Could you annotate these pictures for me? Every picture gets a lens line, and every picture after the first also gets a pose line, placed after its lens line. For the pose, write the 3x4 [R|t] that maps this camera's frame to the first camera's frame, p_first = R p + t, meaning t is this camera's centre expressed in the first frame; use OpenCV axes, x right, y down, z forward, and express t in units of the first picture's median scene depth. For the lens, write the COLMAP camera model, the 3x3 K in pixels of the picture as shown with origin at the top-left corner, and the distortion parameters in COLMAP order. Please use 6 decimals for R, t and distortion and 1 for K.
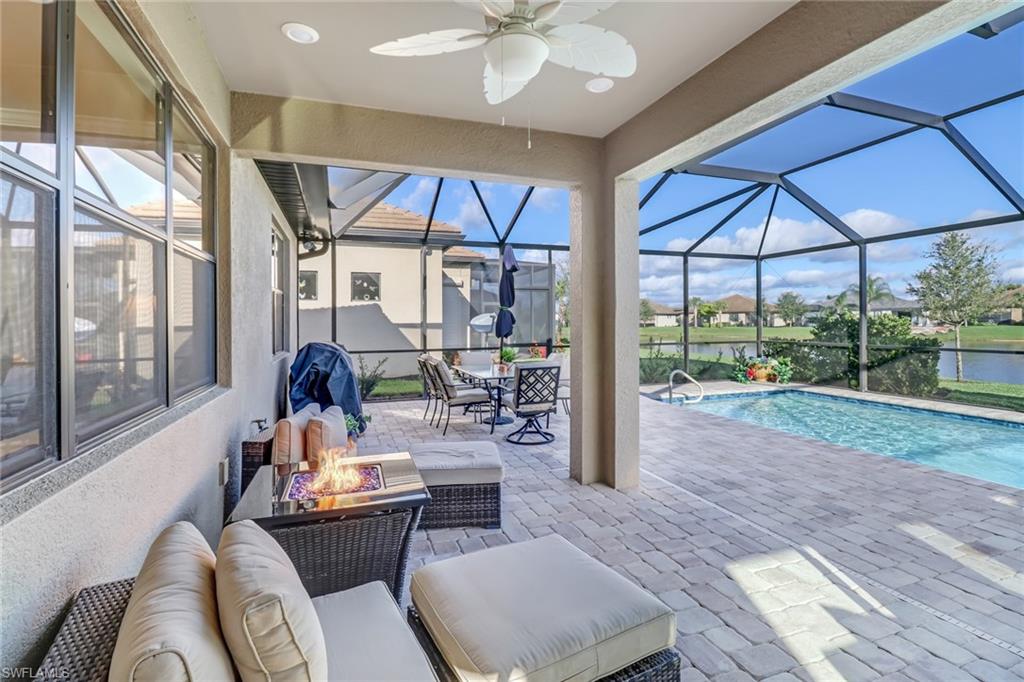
lens RADIAL K [[487.7, 0, 517.3], [0, 487.7, 333.2], [0, 0, 1]] dist [-0.011398, -0.000539]
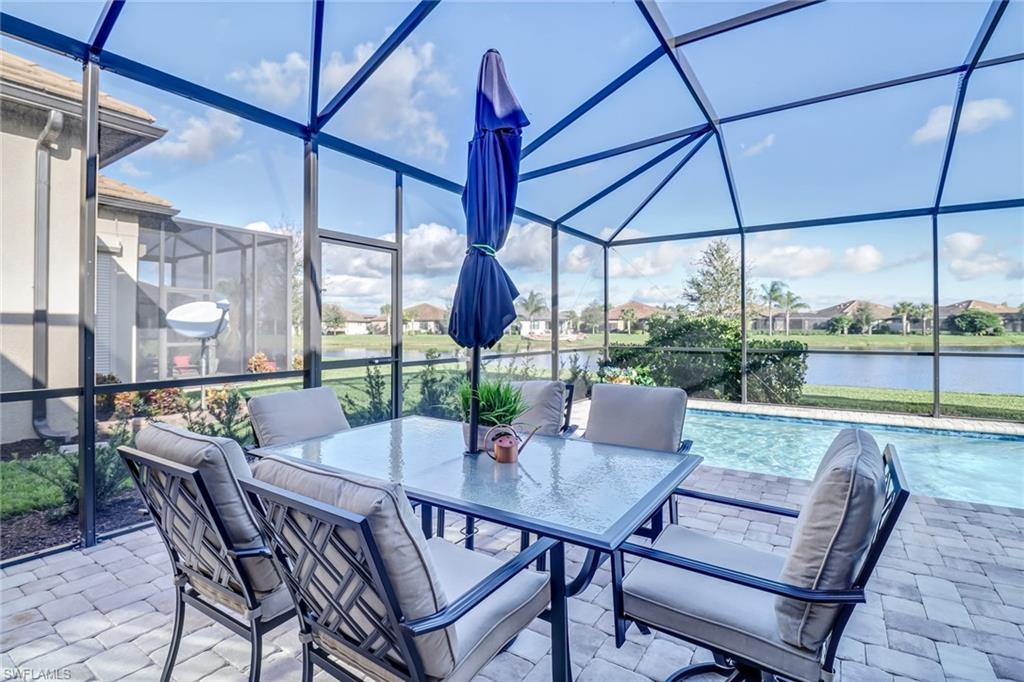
lens RADIAL K [[487.7, 0, 506.1], [0, 487.7, 333.6], [0, 0, 1]] dist [-0.011398, -0.000539]
pose [[0.804741, 0.001590, 0.593624, -0.085840], [0.008535, 0.999862, -0.014249, 0.002246], [-0.593565, 0.016533, 0.804616, 0.314808]]
